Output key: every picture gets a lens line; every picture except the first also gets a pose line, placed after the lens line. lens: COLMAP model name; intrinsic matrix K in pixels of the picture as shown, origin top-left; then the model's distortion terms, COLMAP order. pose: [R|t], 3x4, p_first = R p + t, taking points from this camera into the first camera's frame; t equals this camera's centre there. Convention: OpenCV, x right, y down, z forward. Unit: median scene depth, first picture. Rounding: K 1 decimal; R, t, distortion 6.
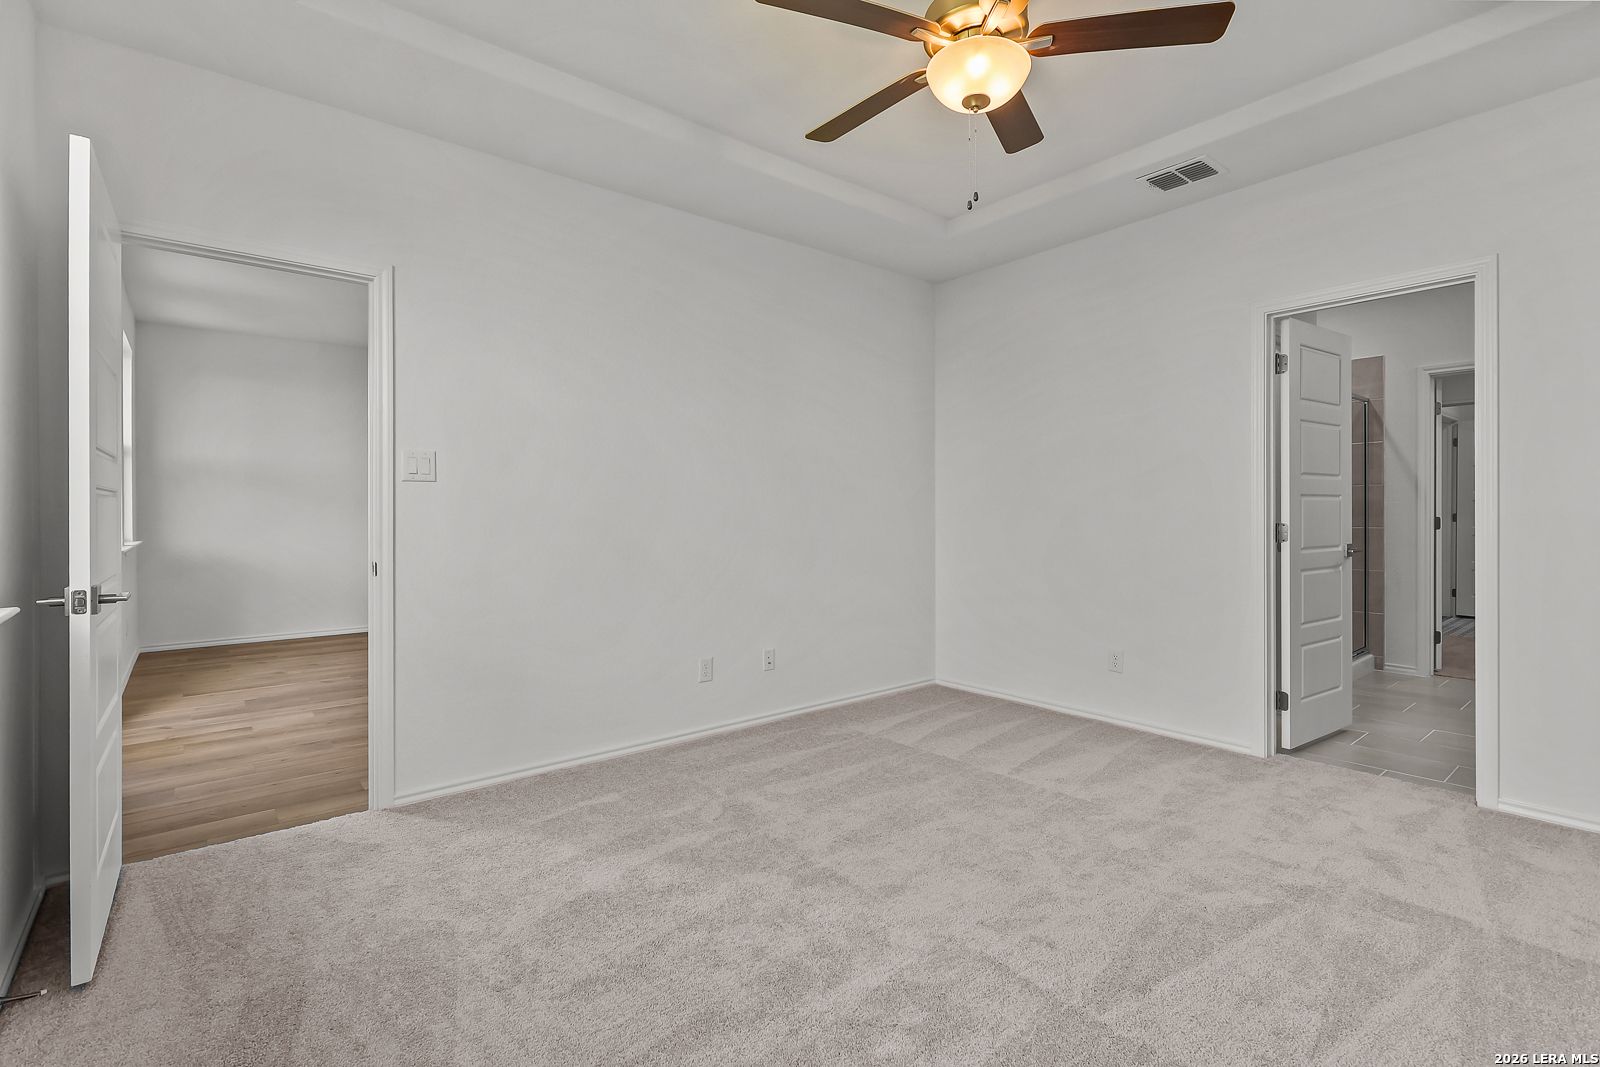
lens RADIAL K [[737.6, 0, 797.7], [0, 737.6, 522.0], [0, 0, 1]] dist [-0.007092, 0.001736]
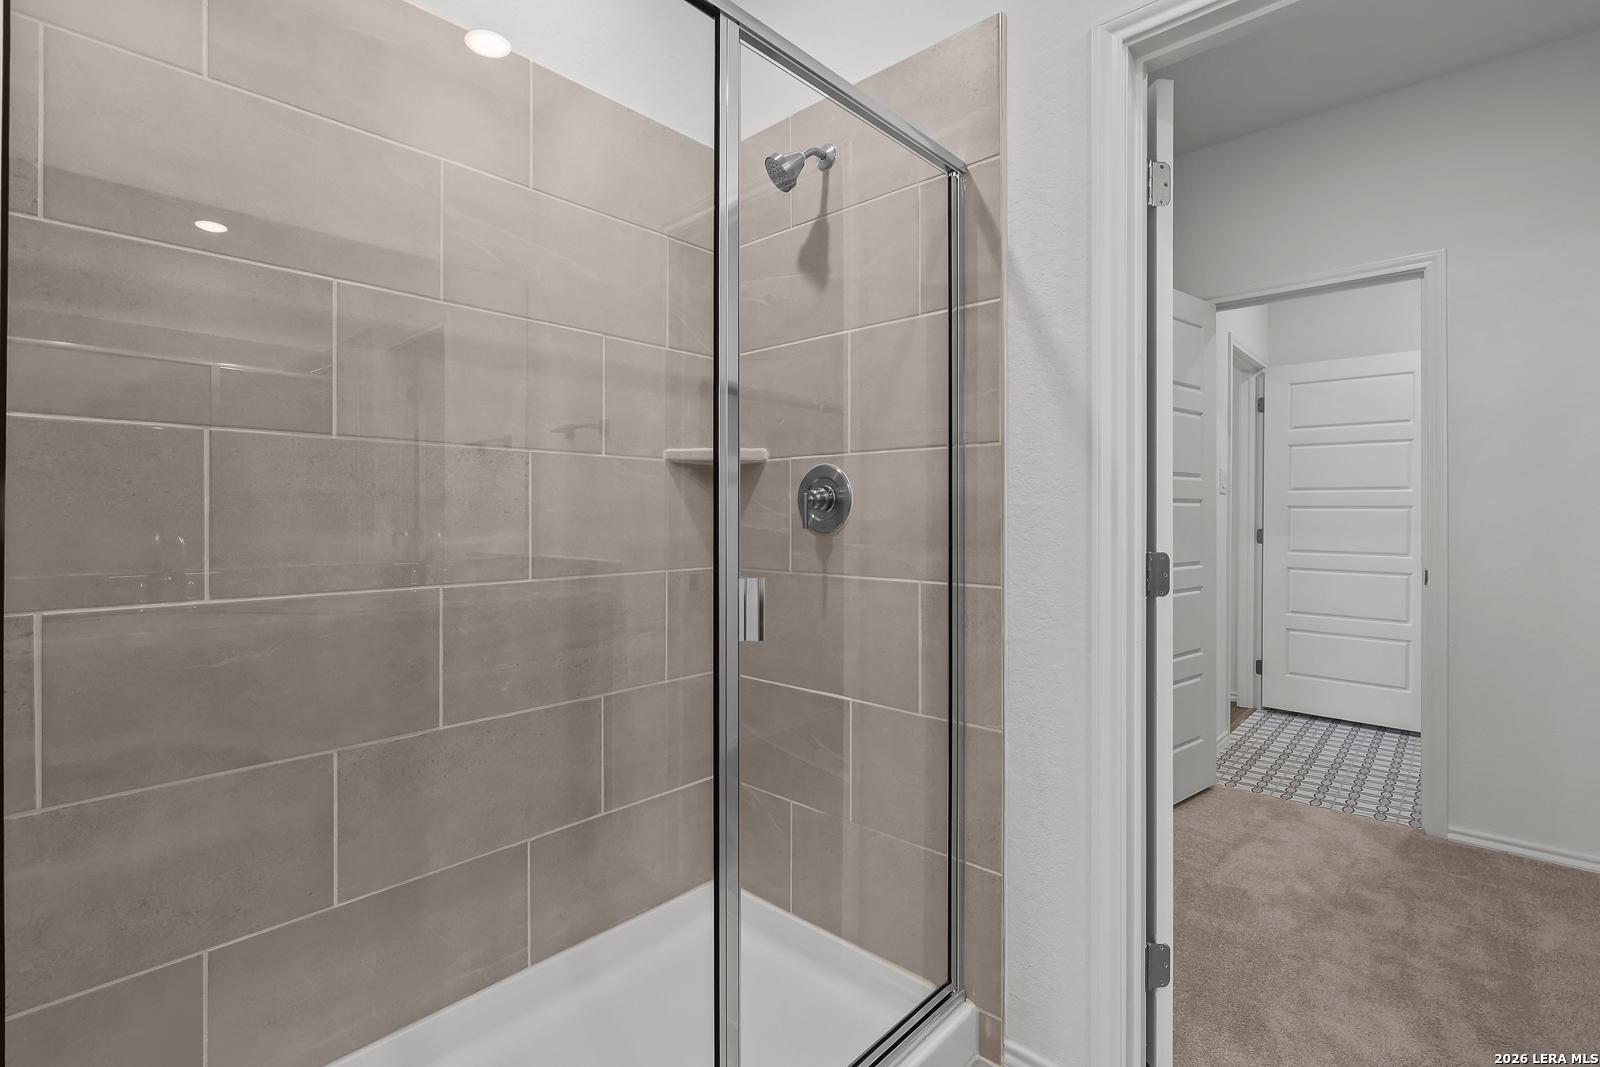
lens RADIAL K [[737.6, 0, 802.4], [0, 737.6, 529.5], [0, 0, 1]] dist [-0.007092, 0.001736]
pose [[0.988830, 0.000791, 0.149044, 0.671321], [-0.000510, 0.999998, -0.001927, -0.014853], [-0.149045, 0.001830, 0.988829, 0.714918]]
